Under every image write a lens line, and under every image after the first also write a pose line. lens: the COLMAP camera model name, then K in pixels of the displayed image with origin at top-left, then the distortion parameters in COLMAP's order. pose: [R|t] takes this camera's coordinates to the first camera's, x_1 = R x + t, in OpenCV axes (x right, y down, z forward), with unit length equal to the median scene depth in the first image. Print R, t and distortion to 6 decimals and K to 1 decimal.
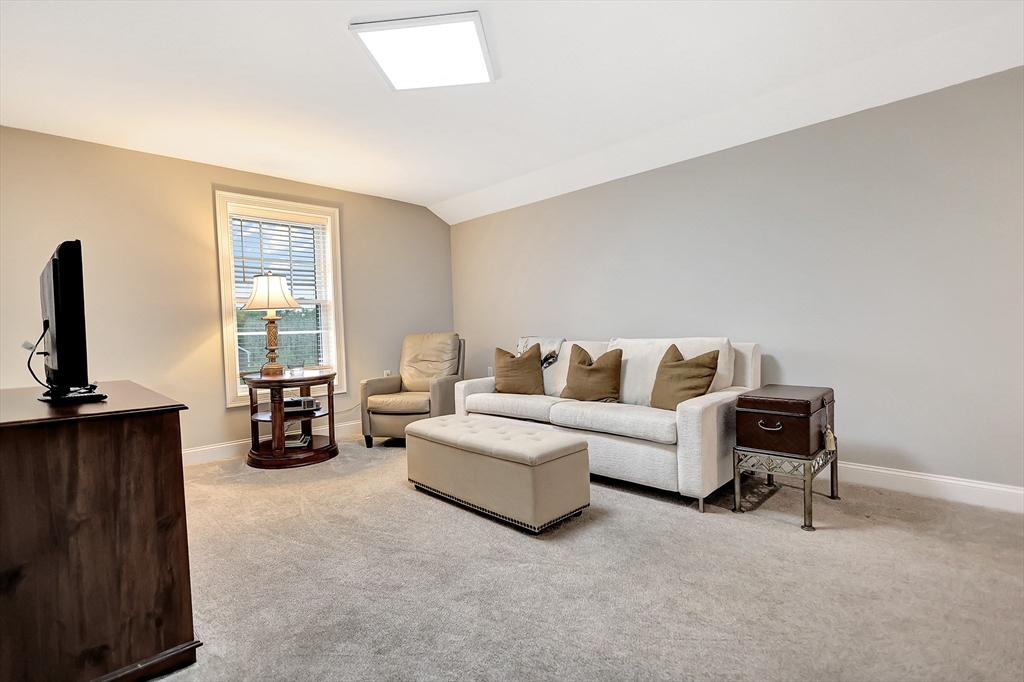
lens RADIAL K [[469.0, 0, 512.0], [0, 469.0, 341.0], [0, 0, 1]] dist [0.000435, -0.000005]
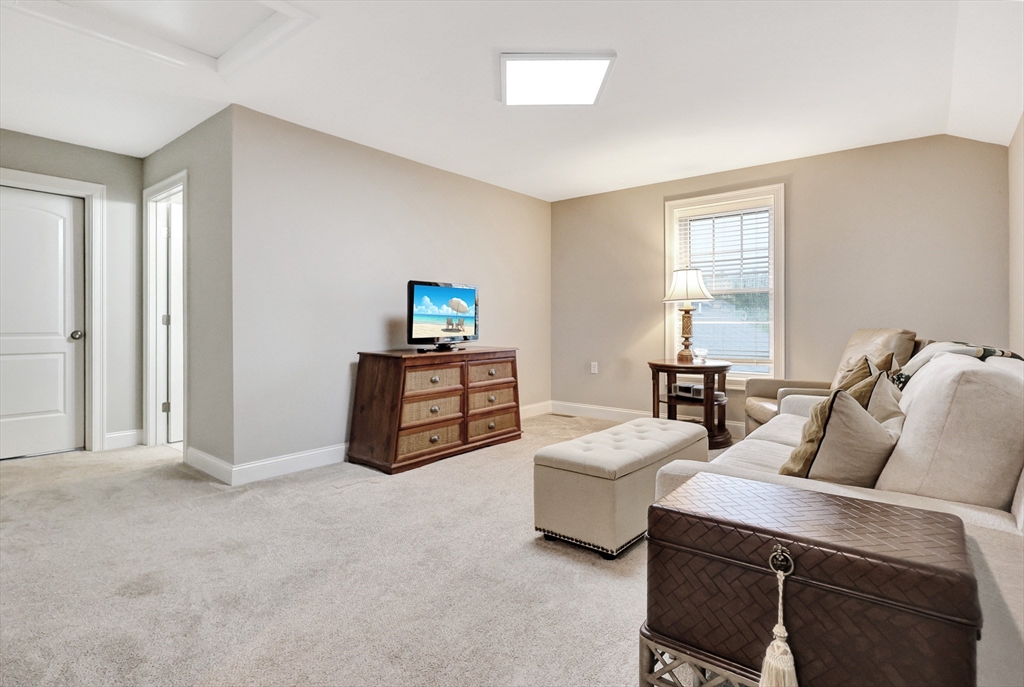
lens RADIAL K [[515.5, 0, 513.0], [0, 515.5, 323.3], [0, 0, 1]] dist [-0.001625, -0.000322]
pose [[0.129347, 0.030423, -0.991133, 0.621059], [-0.033988, 0.999078, 0.026231, -0.032766], [0.991017, 0.030293, 0.130262, 0.444498]]
